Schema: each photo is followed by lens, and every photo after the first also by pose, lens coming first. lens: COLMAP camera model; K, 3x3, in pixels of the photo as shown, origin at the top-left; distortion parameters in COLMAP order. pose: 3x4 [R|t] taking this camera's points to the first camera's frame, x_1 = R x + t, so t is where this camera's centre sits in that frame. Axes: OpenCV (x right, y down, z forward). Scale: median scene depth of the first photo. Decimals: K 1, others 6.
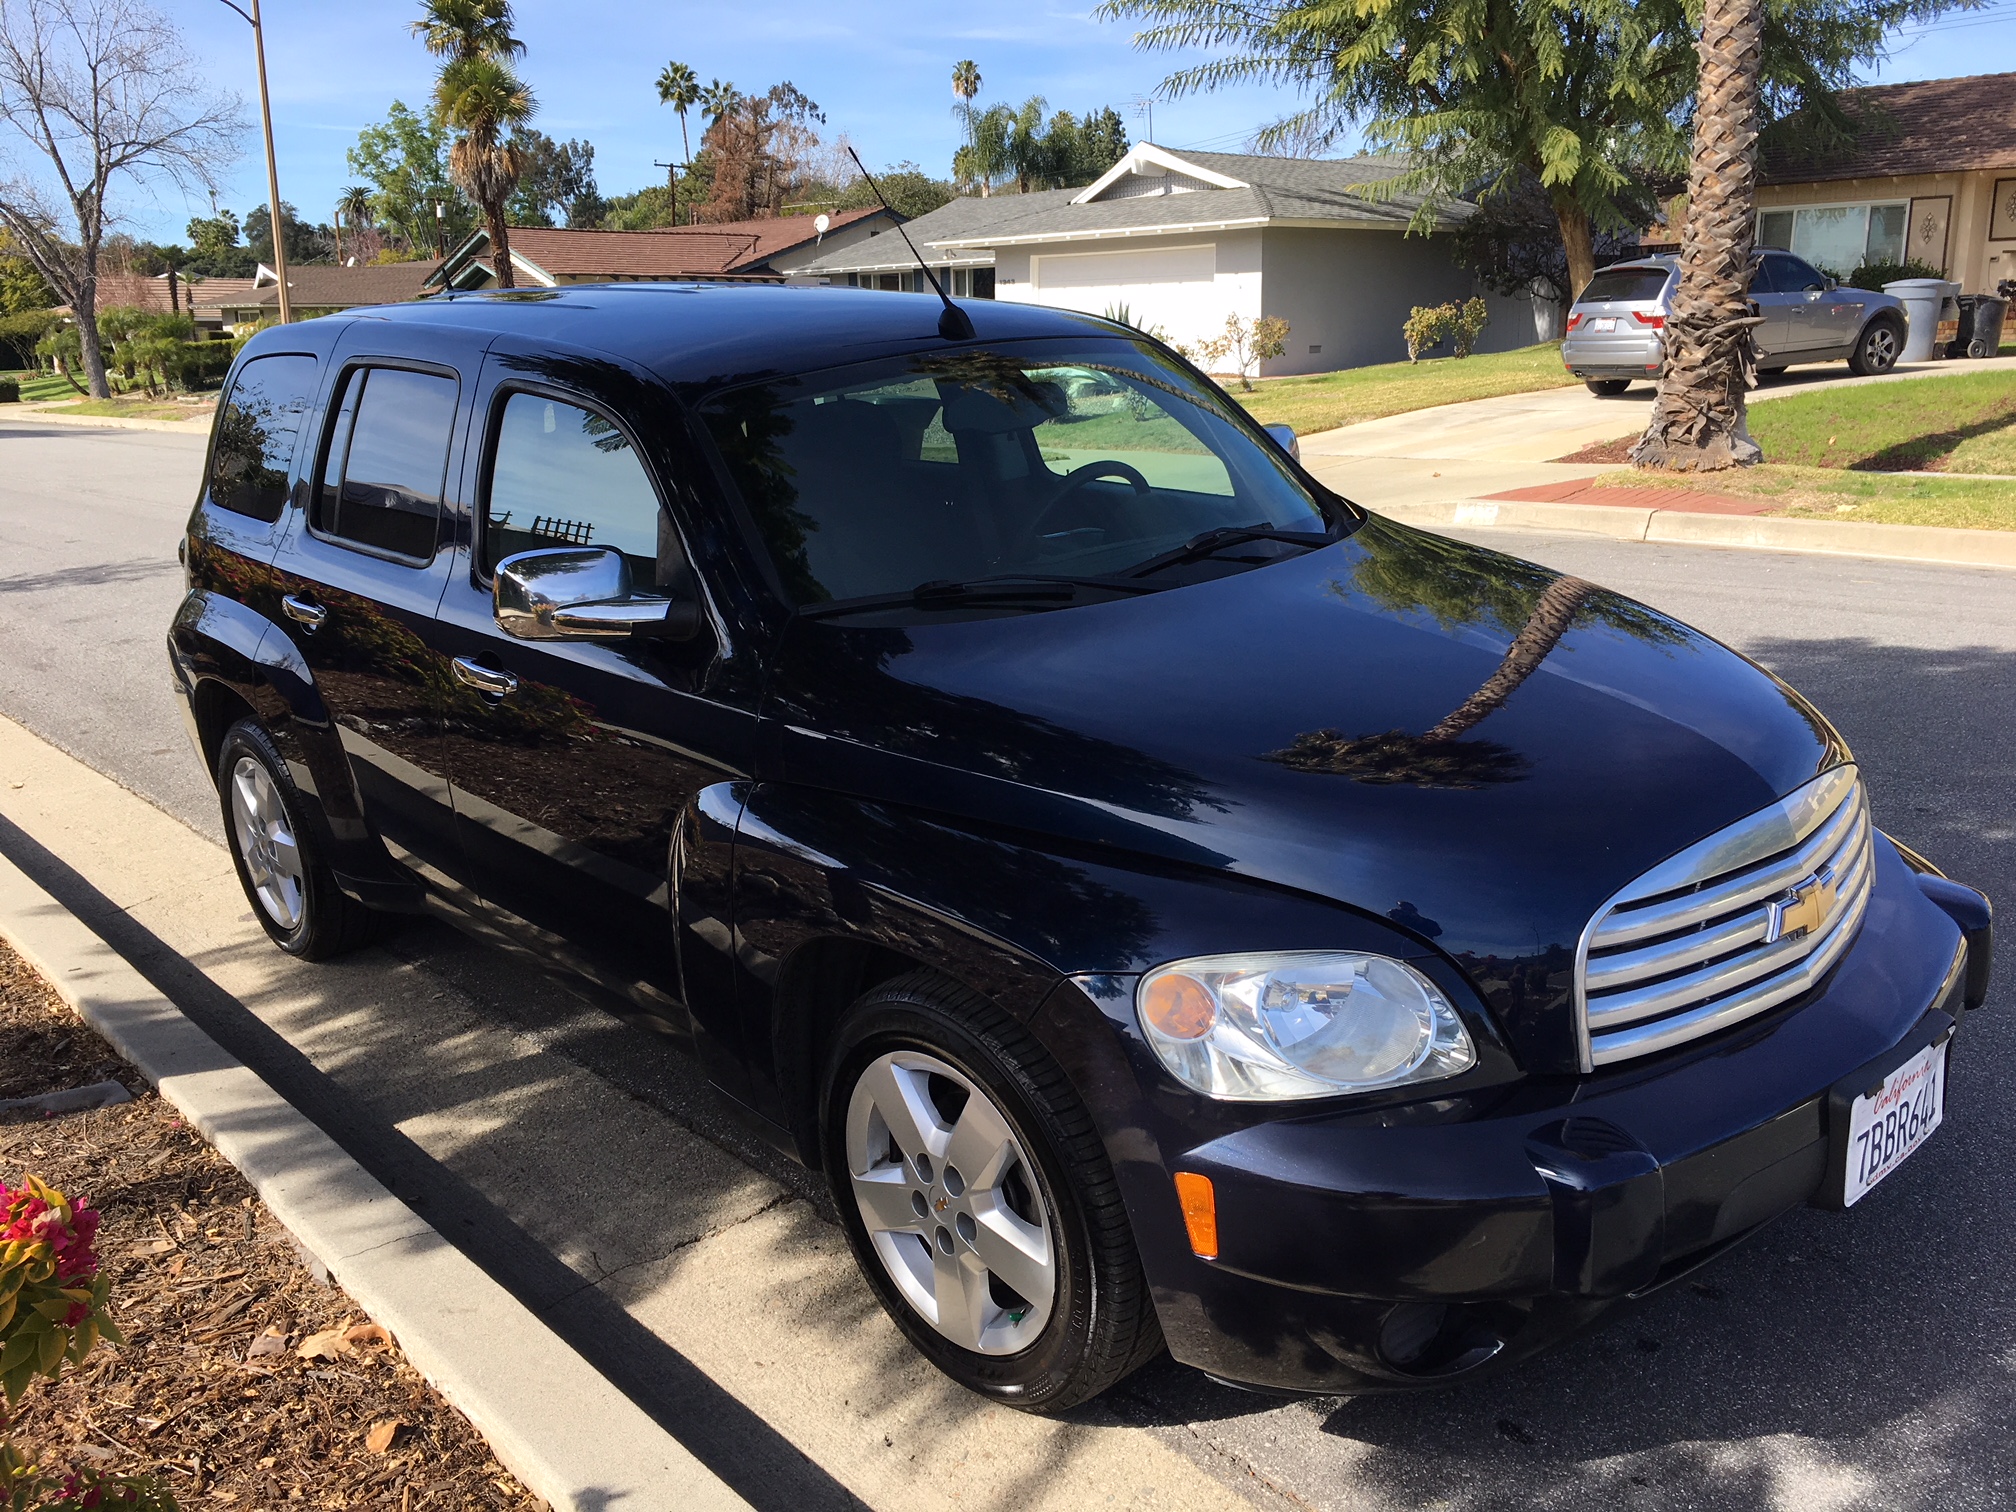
lens RADIAL K [[1732.0, 0, 1008.0], [0, 1732.0, 756.0], [0, 0, 1]] dist [0.001227, -0.007651]
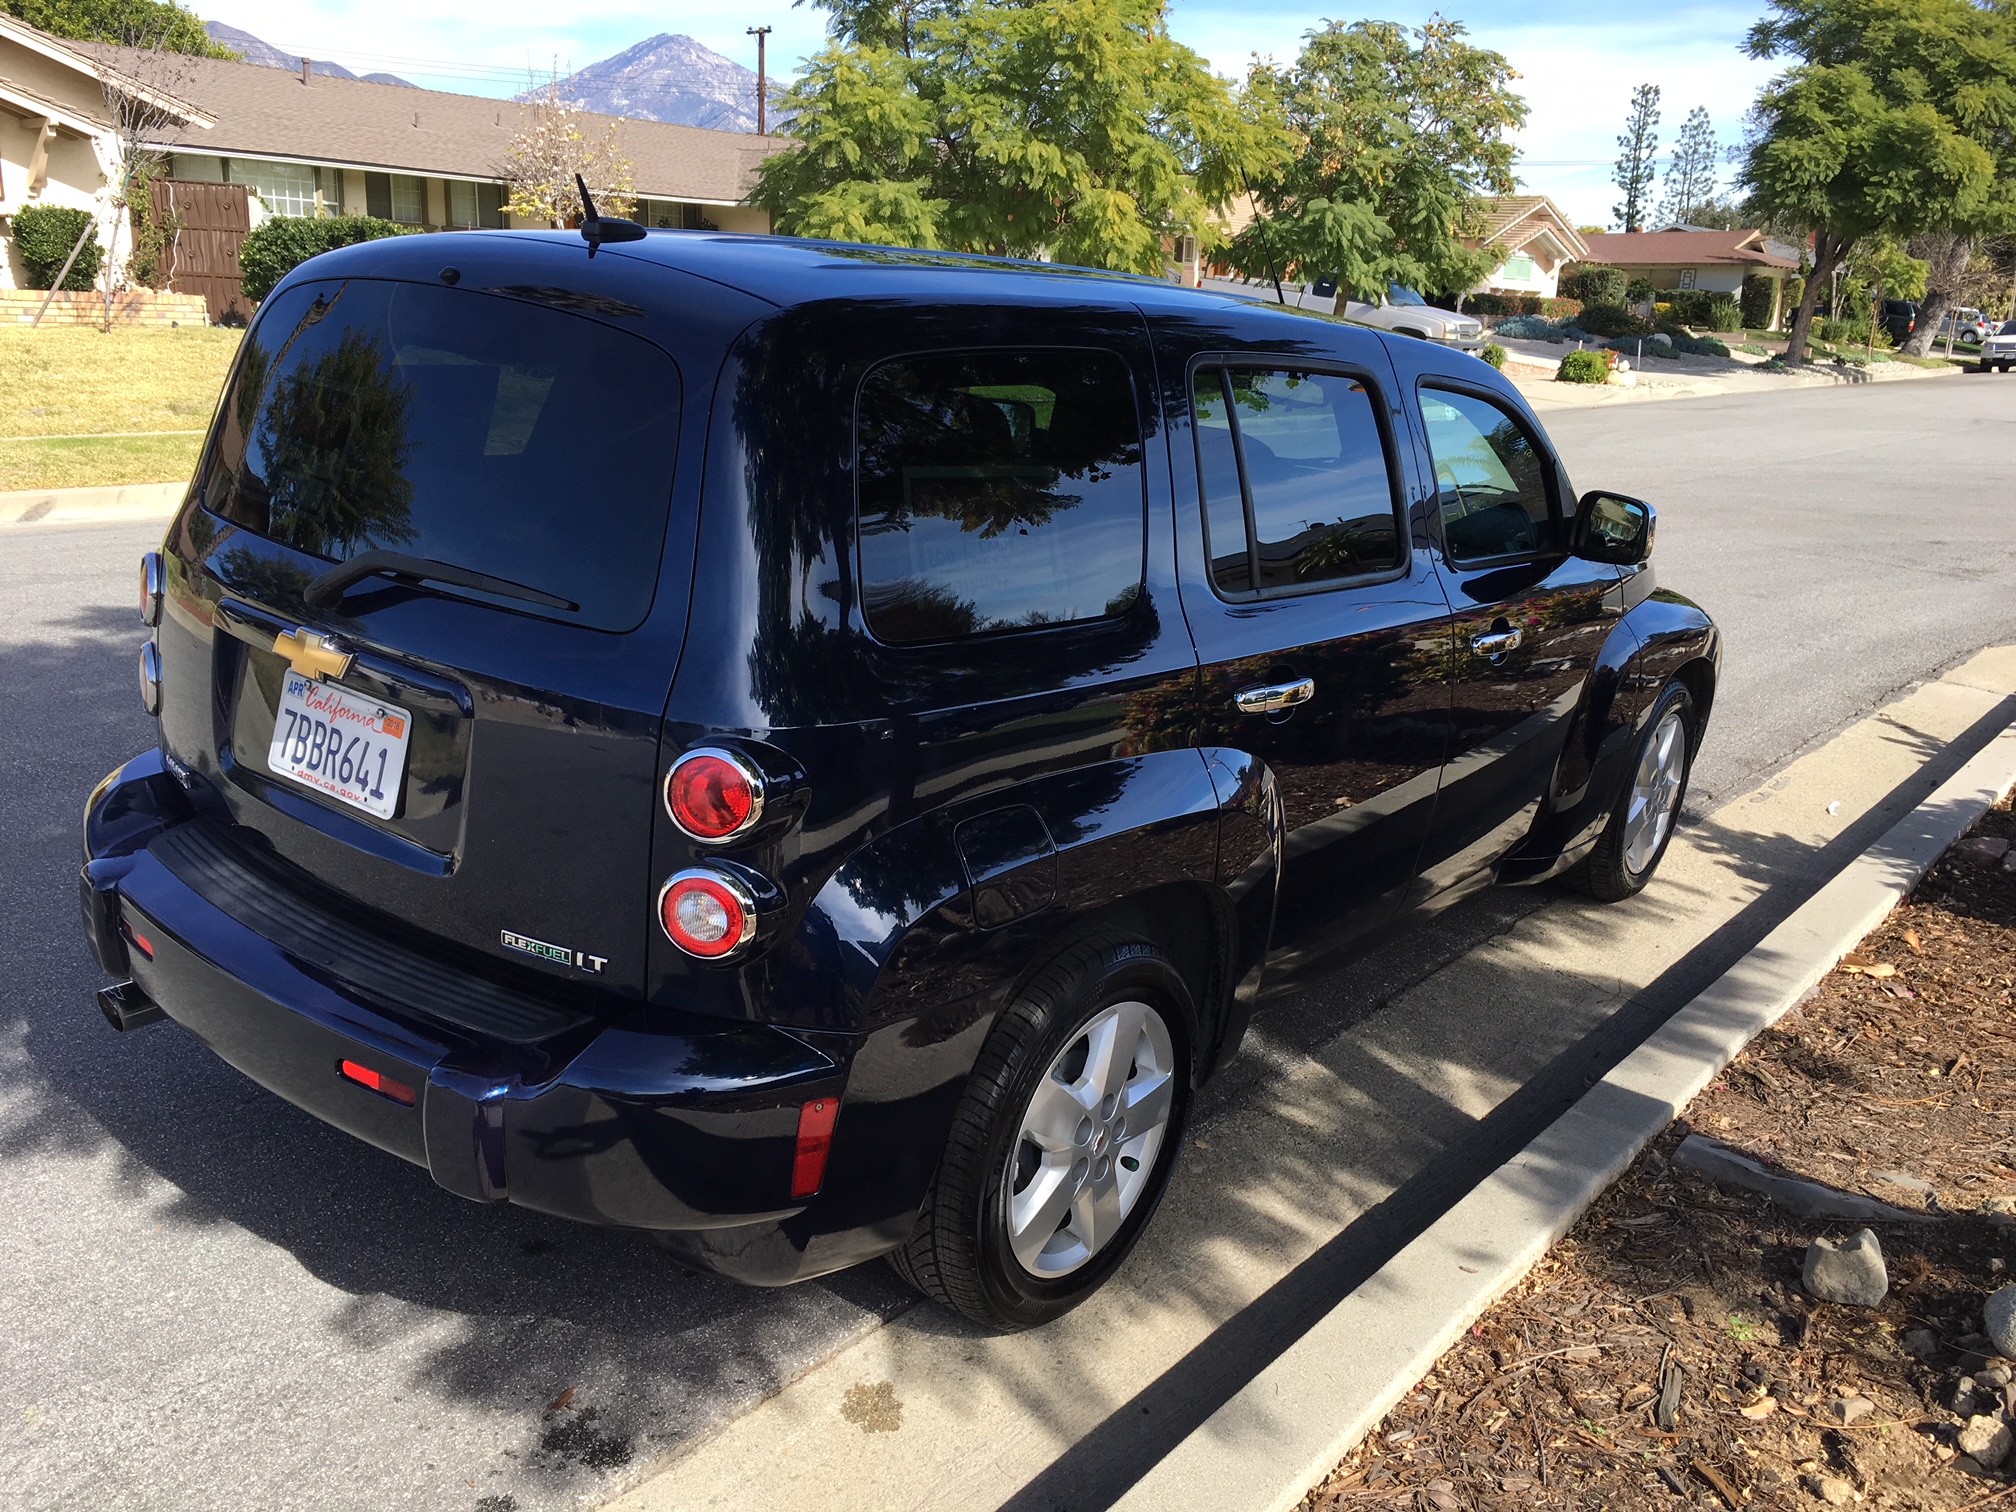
lens RADIAL K [[1732.0, 0, 1008.0], [0, 1732.0, 756.0], [0, 0, 1]] dist [0.001227, -0.007651]
pose [[-0.182713, -0.229641, 0.955971, -1.254276], [0.183700, 0.947242, 0.262655, -0.312374], [-0.965852, 0.223603, -0.130888, 1.385124]]
